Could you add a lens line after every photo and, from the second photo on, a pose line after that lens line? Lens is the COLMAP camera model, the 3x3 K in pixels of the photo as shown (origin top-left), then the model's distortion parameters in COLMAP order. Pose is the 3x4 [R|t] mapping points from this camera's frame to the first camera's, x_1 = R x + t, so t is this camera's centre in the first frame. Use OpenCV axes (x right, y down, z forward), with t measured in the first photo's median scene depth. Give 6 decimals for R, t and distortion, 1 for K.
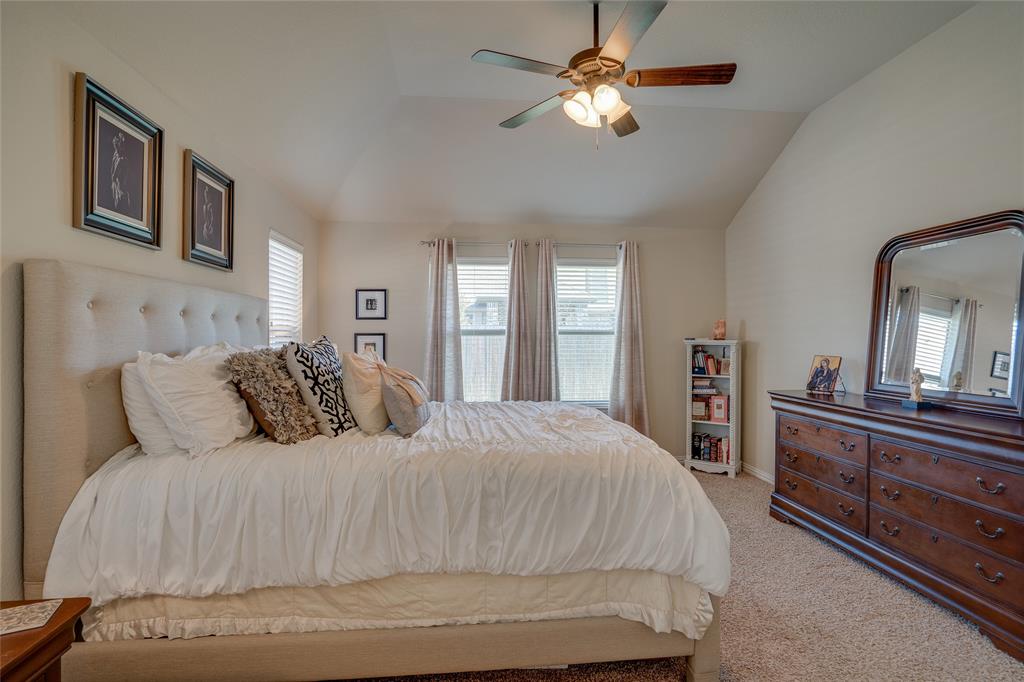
lens RADIAL K [[475.2, 0, 509.2], [0, 475.2, 337.2], [0, 0, 1]] dist [-0.056096, 0.022072]
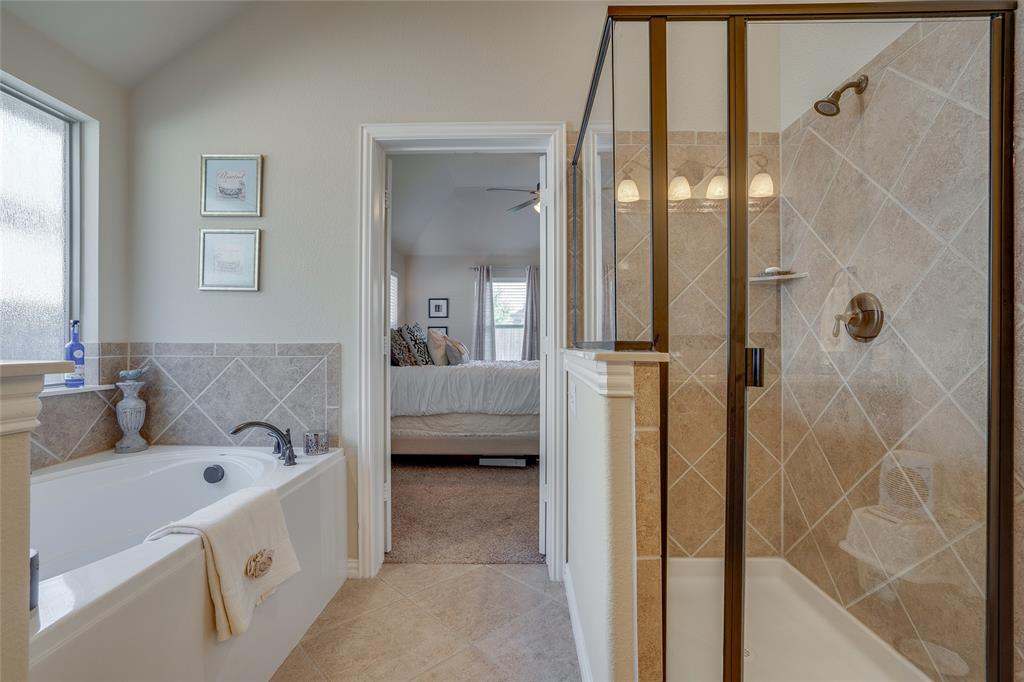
lens RADIAL K [[475.2, 0, 509.2], [0, 475.2, 337.2], [0, 0, 1]] dist [-0.056096, 0.022072]
pose [[0.992343, 0.001104, -0.123508, 0.140602], [-0.002740, 0.999911, -0.013077, 0.047932], [0.123483, 0.013316, 0.992257, -0.547948]]
